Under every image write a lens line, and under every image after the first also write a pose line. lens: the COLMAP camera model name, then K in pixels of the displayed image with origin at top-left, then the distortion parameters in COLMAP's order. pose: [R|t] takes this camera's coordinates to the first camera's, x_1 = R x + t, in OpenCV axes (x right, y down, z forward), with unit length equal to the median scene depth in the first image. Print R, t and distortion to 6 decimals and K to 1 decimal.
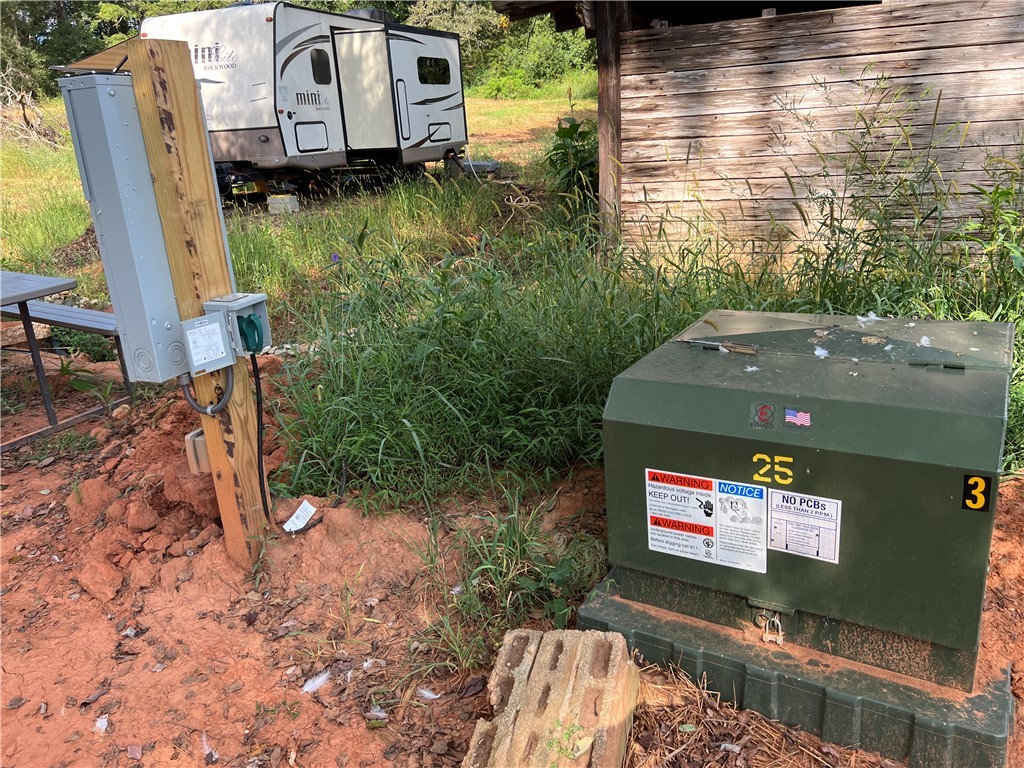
lens RADIAL K [[757.0, 0, 512.0], [0, 757.0, 384.0], [0, 0, 1]] dist [0.052092, -0.063999]
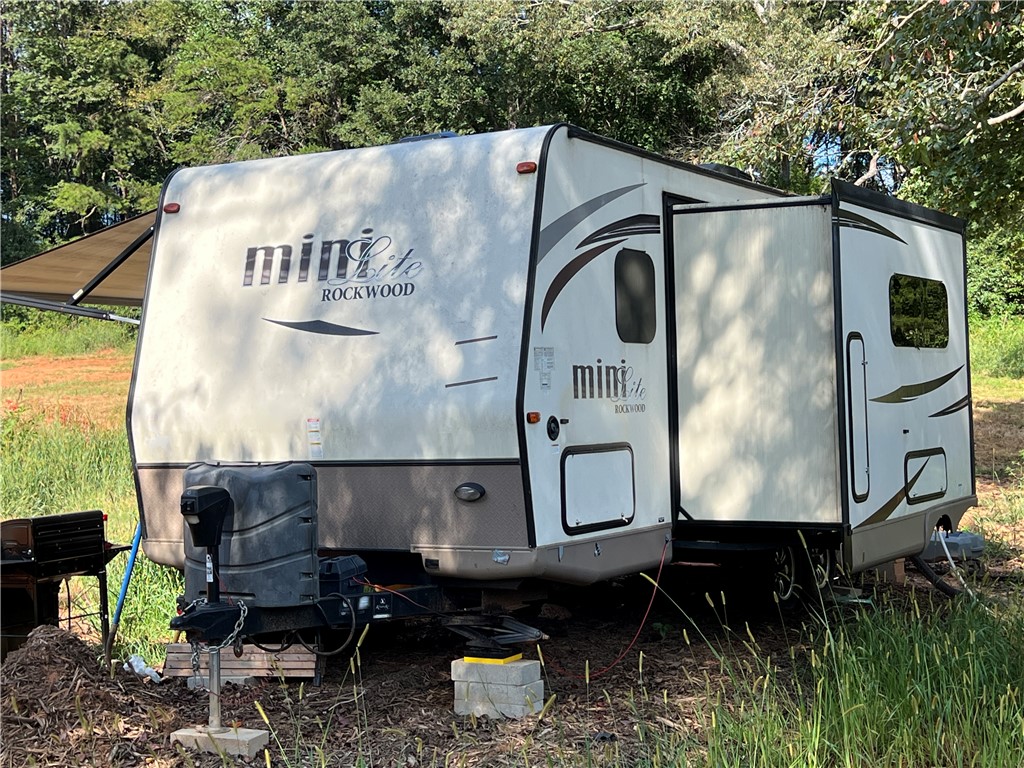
lens RADIAL K [[1617.0, 0, 512.0], [0, 1617.0, 384.0], [0, 0, 1]] dist [0.045088, 0.076454]
pose [[0.983912, 0.028667, -0.176338, -0.172697], [-0.086588, 0.939882, -0.330340, -0.126734], [0.156267, 0.340295, 0.927243, 0.315068]]
